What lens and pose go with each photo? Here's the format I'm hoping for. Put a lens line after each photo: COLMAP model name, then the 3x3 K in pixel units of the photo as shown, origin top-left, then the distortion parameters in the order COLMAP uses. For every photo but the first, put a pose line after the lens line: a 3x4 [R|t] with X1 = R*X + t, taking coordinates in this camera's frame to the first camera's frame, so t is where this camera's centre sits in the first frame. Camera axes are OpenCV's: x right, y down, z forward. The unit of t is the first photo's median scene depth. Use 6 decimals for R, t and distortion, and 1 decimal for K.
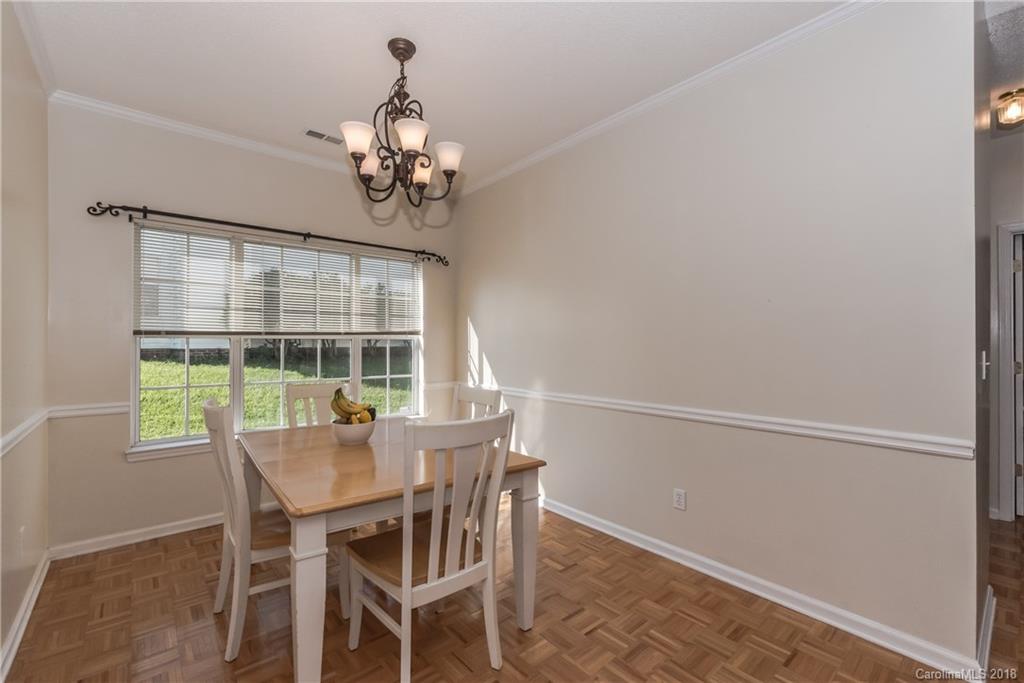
lens RADIAL K [[442.8, 0, 505.5], [0, 442.8, 340.7], [0, 0, 1]] dist [0.003104, -0.001021]
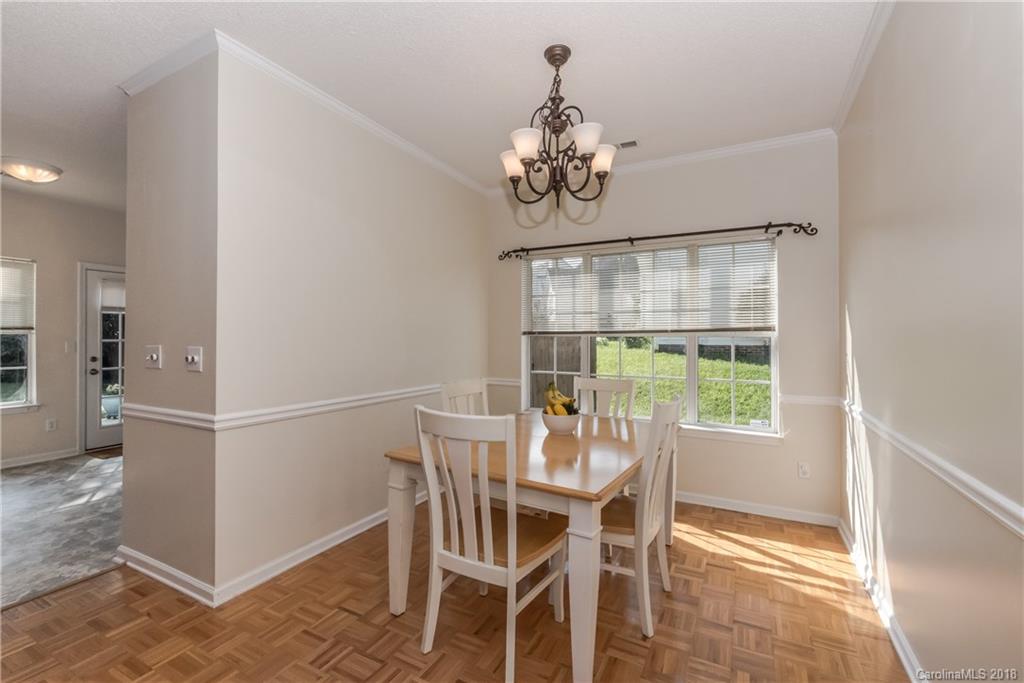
lens RADIAL K [[442.8, 0, 515.2], [0, 442.8, 335.1], [0, 0, 1]] dist [0.003104, -0.001021]
pose [[0.382171, -0.007319, -0.924062, 0.360069], [0.000227, 0.999969, -0.007827, 0.000691], [0.924091, 0.002781, 0.382161, 0.277573]]
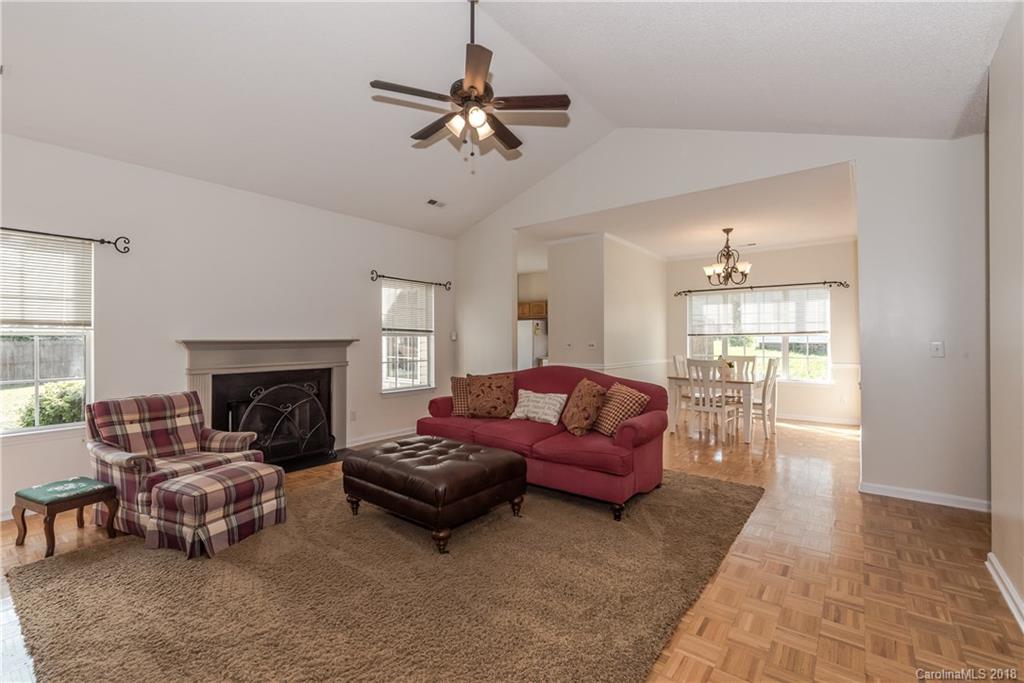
lens RADIAL K [[442.8, 0, 517.2], [0, 442.8, 344.2], [0, 0, 1]] dist [0.003104, -0.001021]
pose [[0.213323, 0.008313, -0.976946, 1.150955], [0.005016, 0.999941, 0.009604, 0.006132], [0.976969, -0.006949, 0.213268, -0.453262]]
